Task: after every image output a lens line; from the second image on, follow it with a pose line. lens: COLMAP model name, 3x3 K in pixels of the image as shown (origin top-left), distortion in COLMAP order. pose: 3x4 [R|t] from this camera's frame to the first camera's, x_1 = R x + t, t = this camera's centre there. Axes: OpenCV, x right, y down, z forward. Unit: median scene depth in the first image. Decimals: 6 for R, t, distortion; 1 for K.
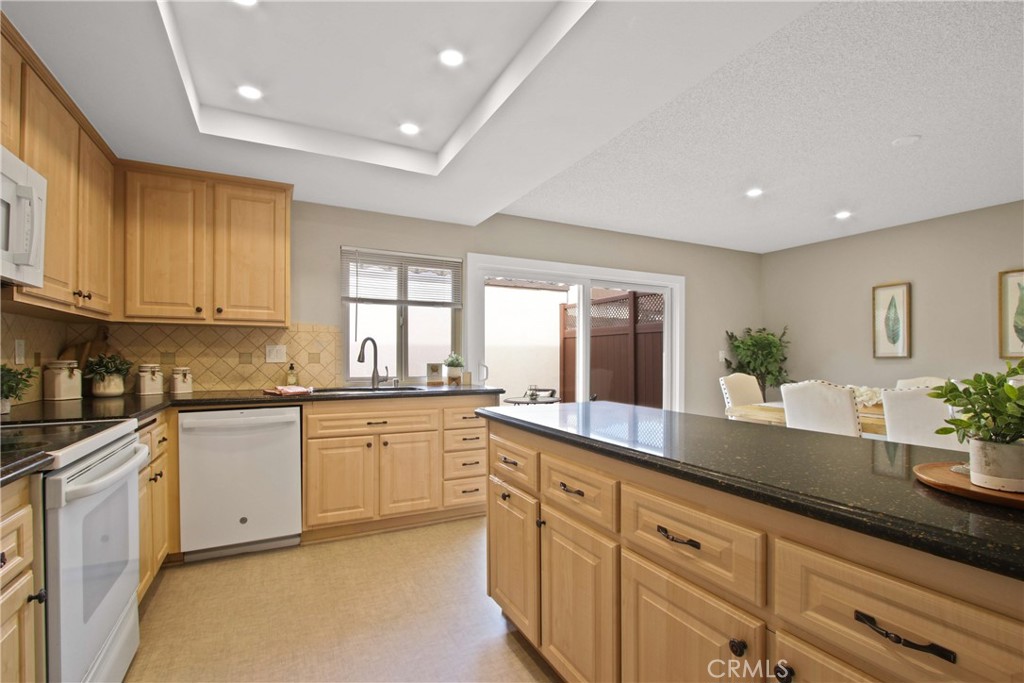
lens RADIAL K [[473.3, 0, 518.0], [0, 473.3, 359.5], [0, 0, 1]] dist [-0.015842, 0.000696]
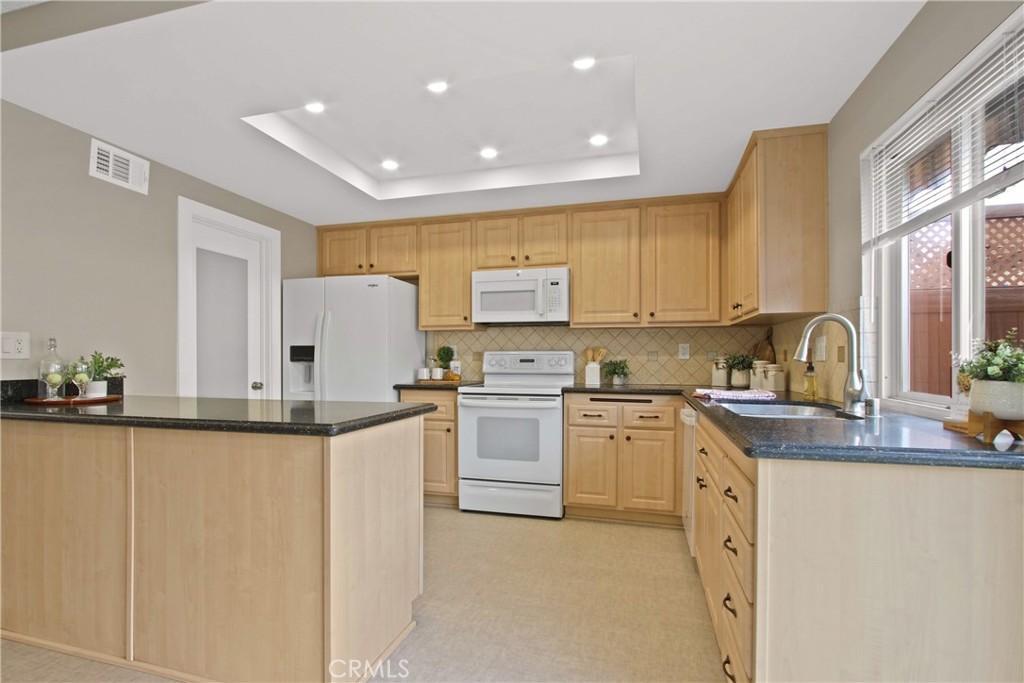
lens RADIAL K [[473.3, 0, 521.8], [0, 473.3, 357.3], [0, 0, 1]] dist [-0.015842, 0.000696]
pose [[-0.669732, -0.001192, -0.742602, 0.383461], [-0.003936, 0.999990, 0.001945, 0.002424], [0.742592, 0.004226, -0.669731, 1.317372]]
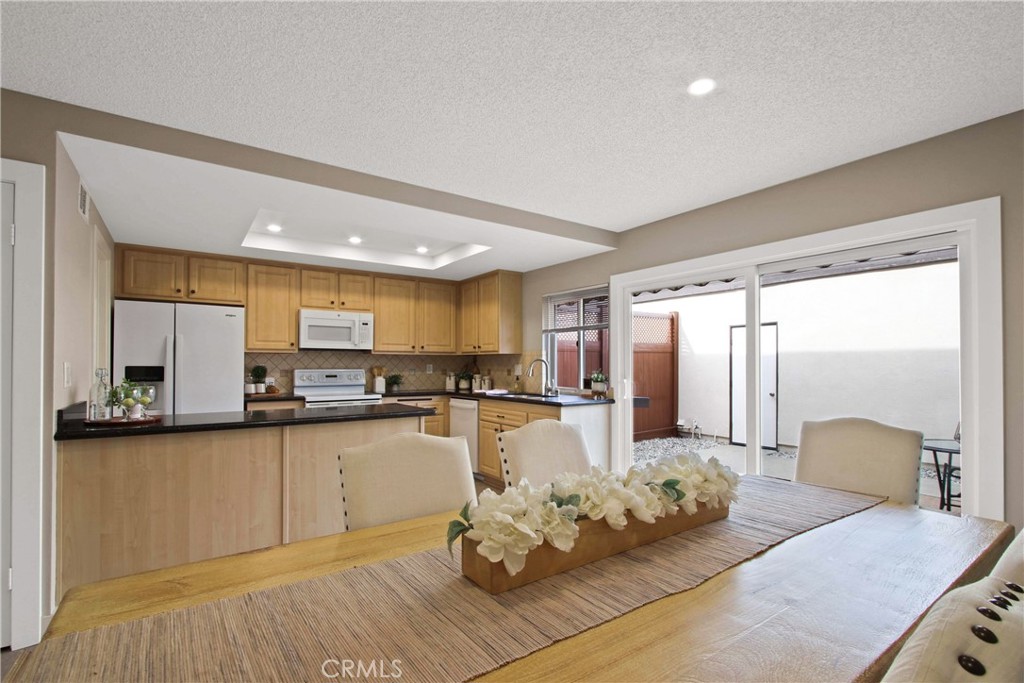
lens RADIAL K [[473.3, 0, 507.8], [0, 473.3, 360.5], [0, 0, 1]] dist [-0.015842, 0.000696]
pose [[0.126481, -0.009777, -0.991921, 1.273560], [-0.005021, 0.999932, -0.010496, -0.030716], [0.991956, 0.006308, 0.126424, 0.872024]]
